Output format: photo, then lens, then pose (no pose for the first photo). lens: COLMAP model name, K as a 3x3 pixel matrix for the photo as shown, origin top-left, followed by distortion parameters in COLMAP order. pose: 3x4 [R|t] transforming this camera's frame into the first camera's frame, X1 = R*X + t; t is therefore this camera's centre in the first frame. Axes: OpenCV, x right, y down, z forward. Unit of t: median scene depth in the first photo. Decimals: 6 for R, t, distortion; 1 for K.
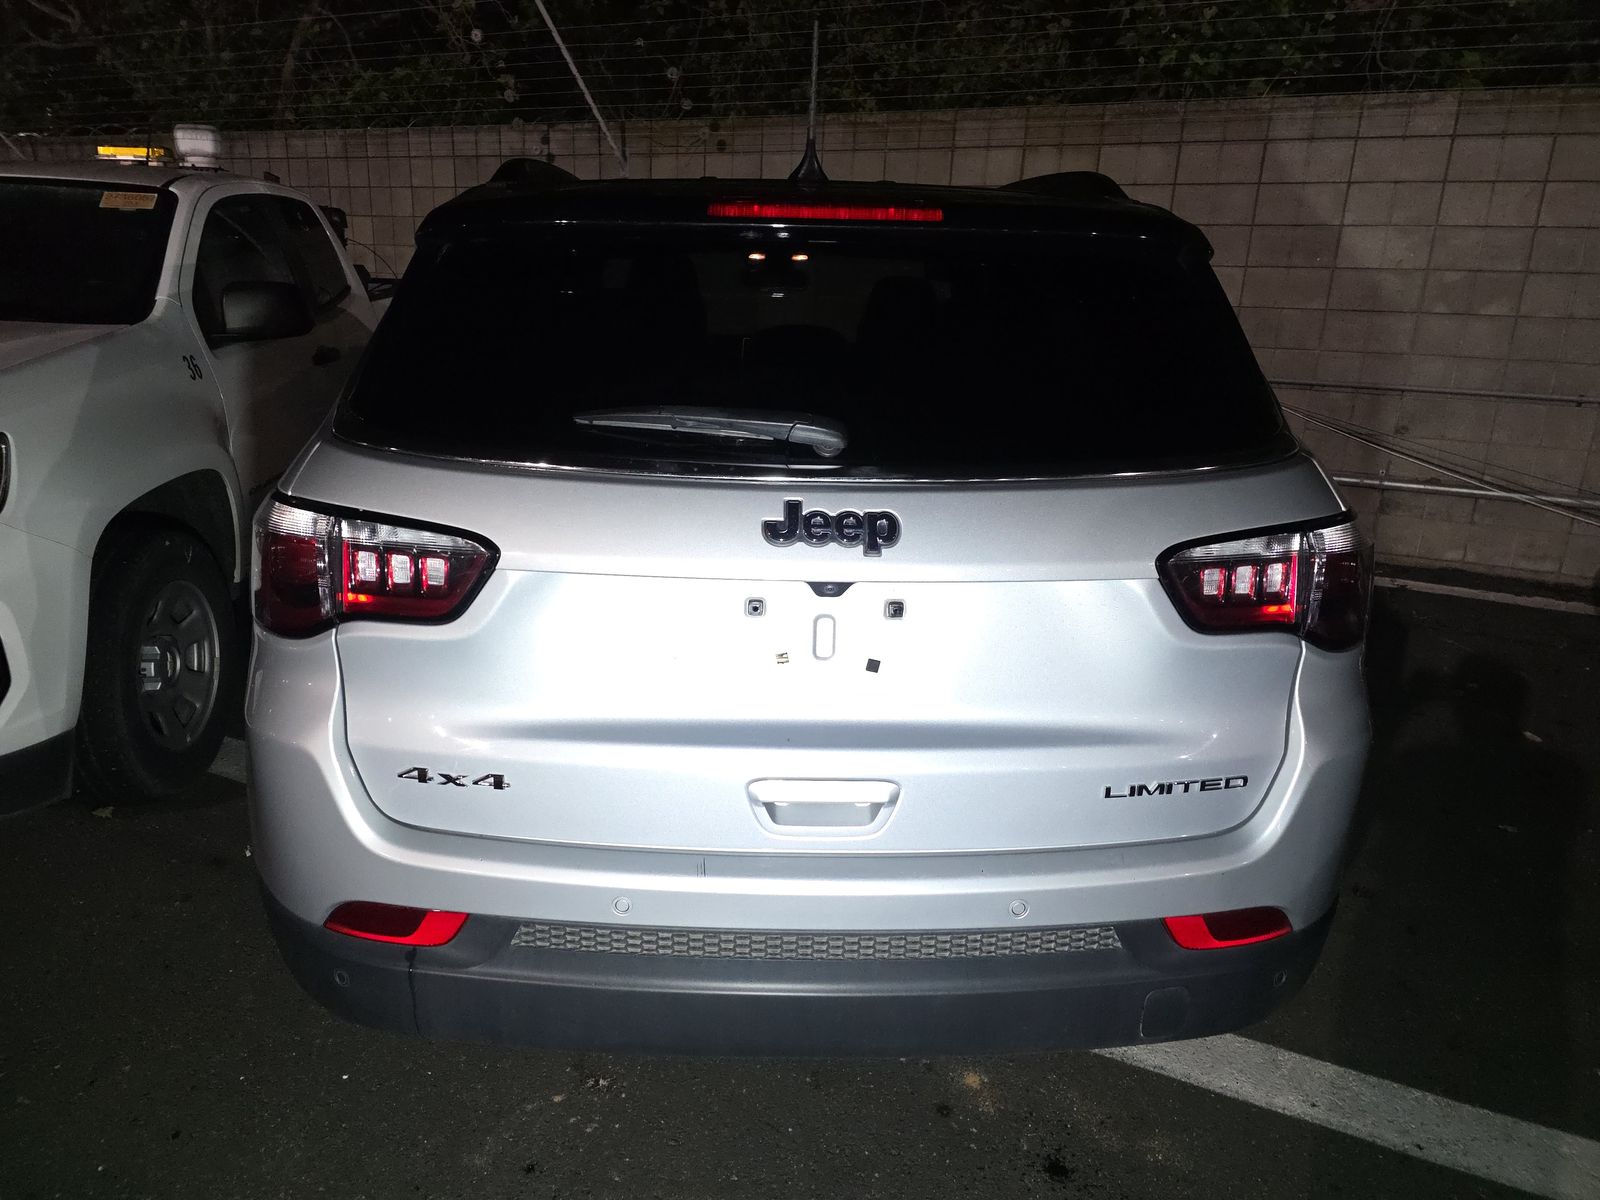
lens RADIAL K [[1064.1, 0, 762.0], [0, 1064.1, 600.2], [0, 0, 1]] dist [0.019742, -0.033393]
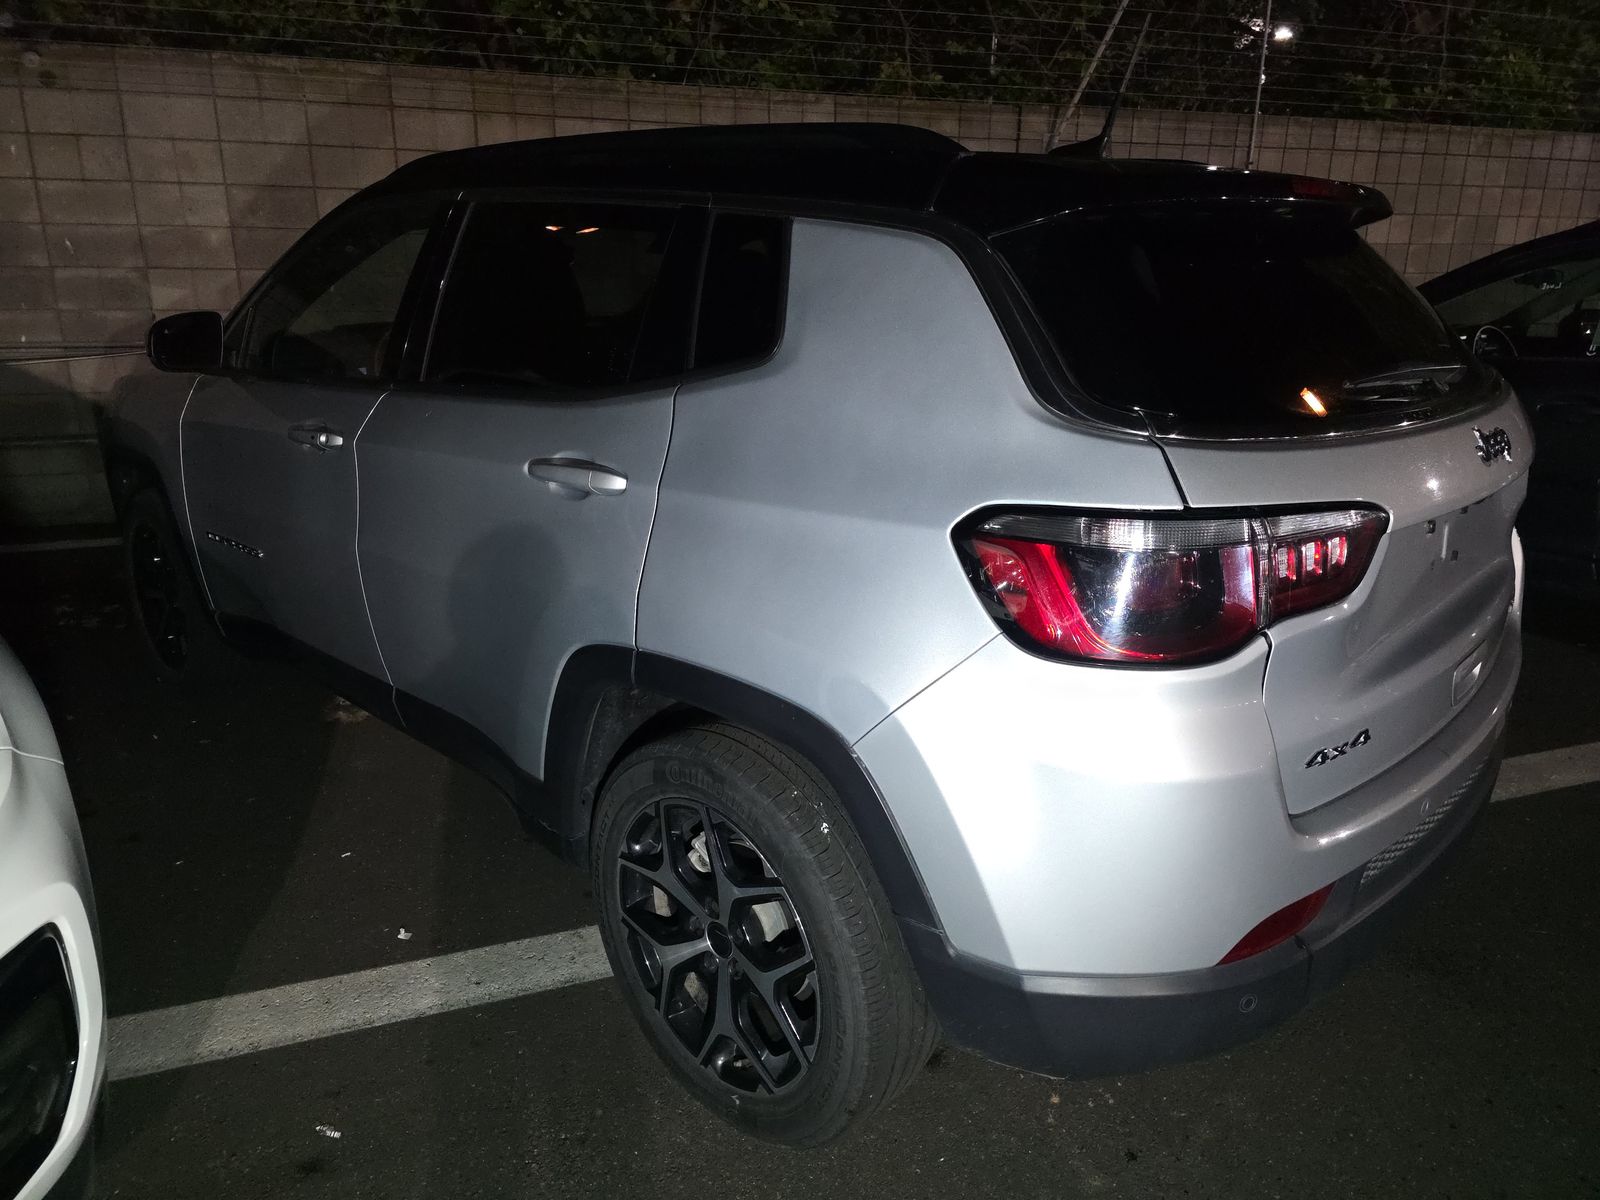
lens RADIAL K [[1064.1, 0, 762.0], [0, 1064.1, 600.2], [0, 0, 1]] dist [0.019742, -0.033393]
pose [[0.683263, -0.237931, 0.690320, -0.357802], [0.219999, 0.968568, 0.116084, -0.056435], [-0.696242, 0.072553, 0.714131, 0.173635]]
